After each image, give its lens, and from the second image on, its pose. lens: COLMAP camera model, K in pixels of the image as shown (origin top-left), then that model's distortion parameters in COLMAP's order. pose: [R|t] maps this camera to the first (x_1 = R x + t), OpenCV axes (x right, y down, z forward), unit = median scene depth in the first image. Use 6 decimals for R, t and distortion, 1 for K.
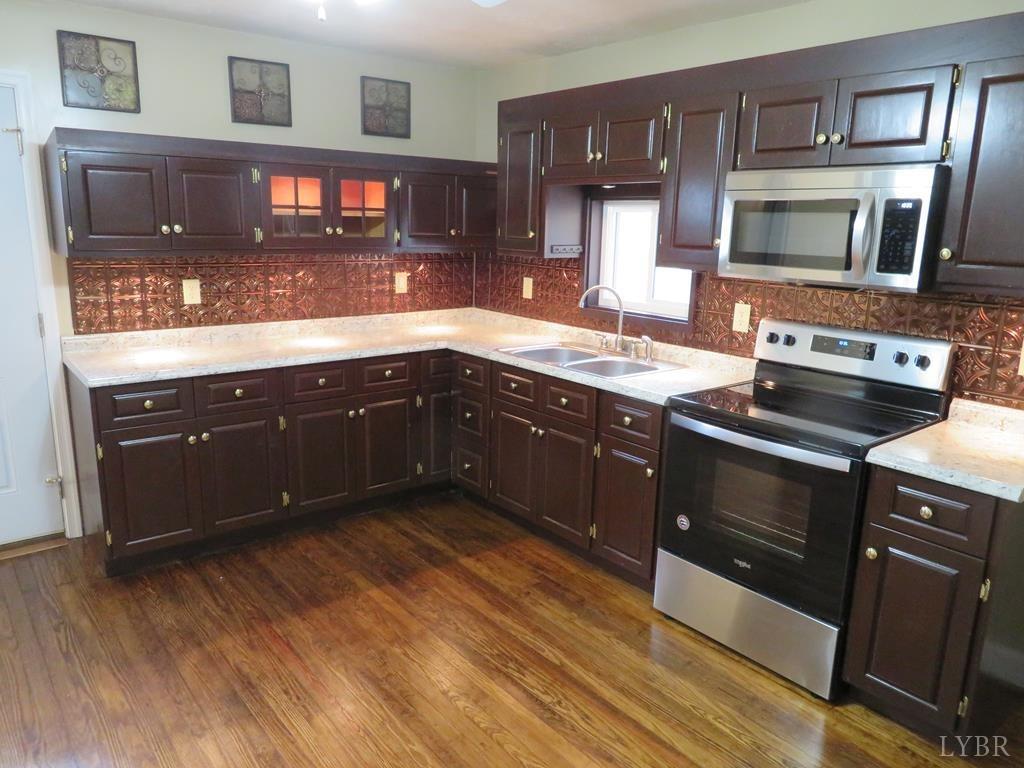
lens RADIAL K [[733.2, 0, 507.2], [0, 733.2, 388.4], [0, 0, 1]] dist [-0.008266, 0.001393]
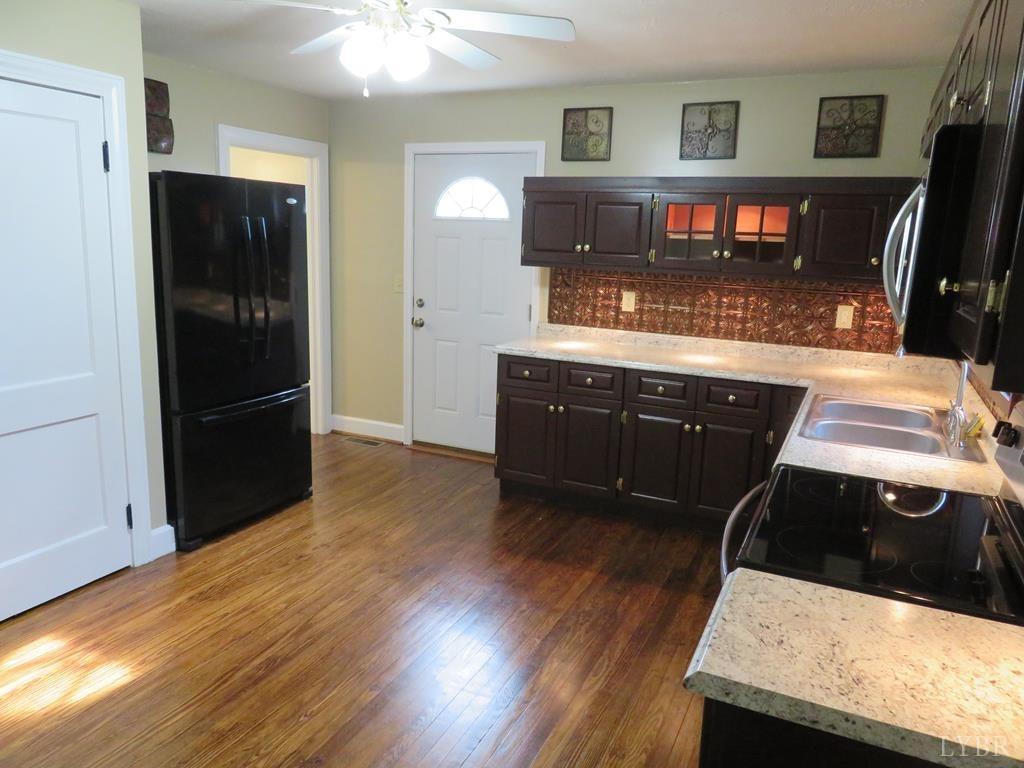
lens RADIAL K [[733.2, 0, 513.6], [0, 733.2, 388.7], [0, 0, 1]] dist [-0.008266, 0.001393]
pose [[0.428344, 0.186088, -0.884247, 0.678566], [-0.222281, 0.970195, 0.096499, -0.074963], [0.875850, 0.155217, 0.456941, 0.334073]]
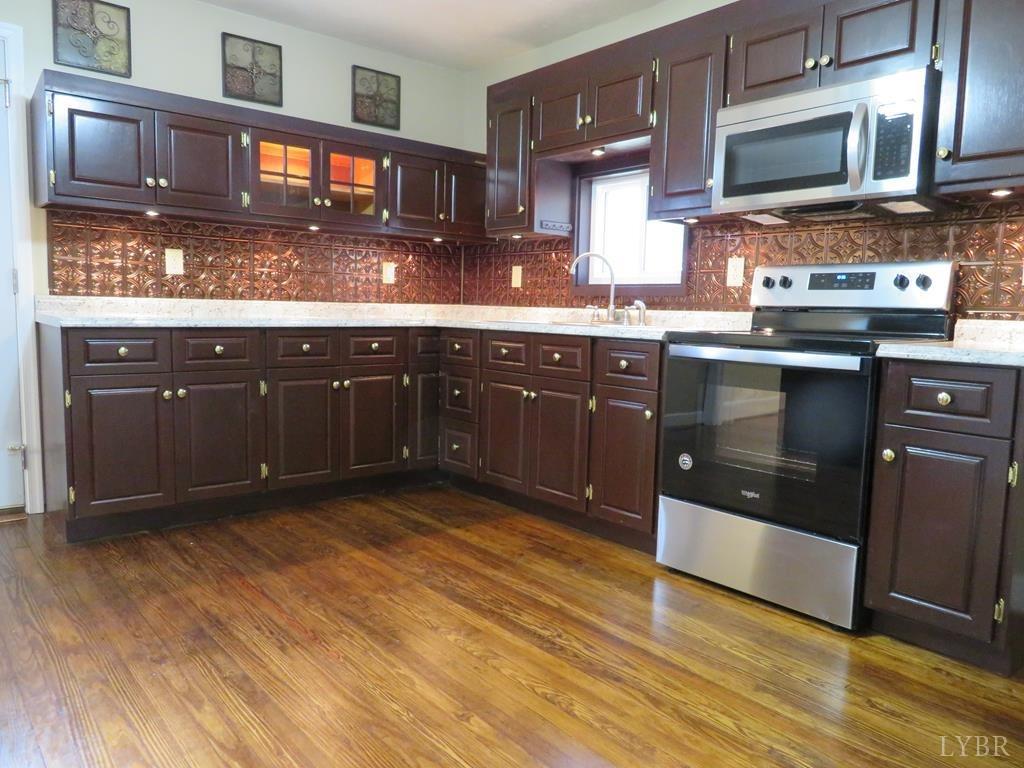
lens RADIAL K [[733.2, 0, 507.5], [0, 733.2, 387.2], [0, 0, 1]] dist [-0.008266, 0.001393]
pose [[0.999730, -0.002497, 0.023102, -0.010466], [0.005153, 0.993278, -0.115642, 0.170484], [-0.022658, 0.115730, 0.993022, 0.044114]]
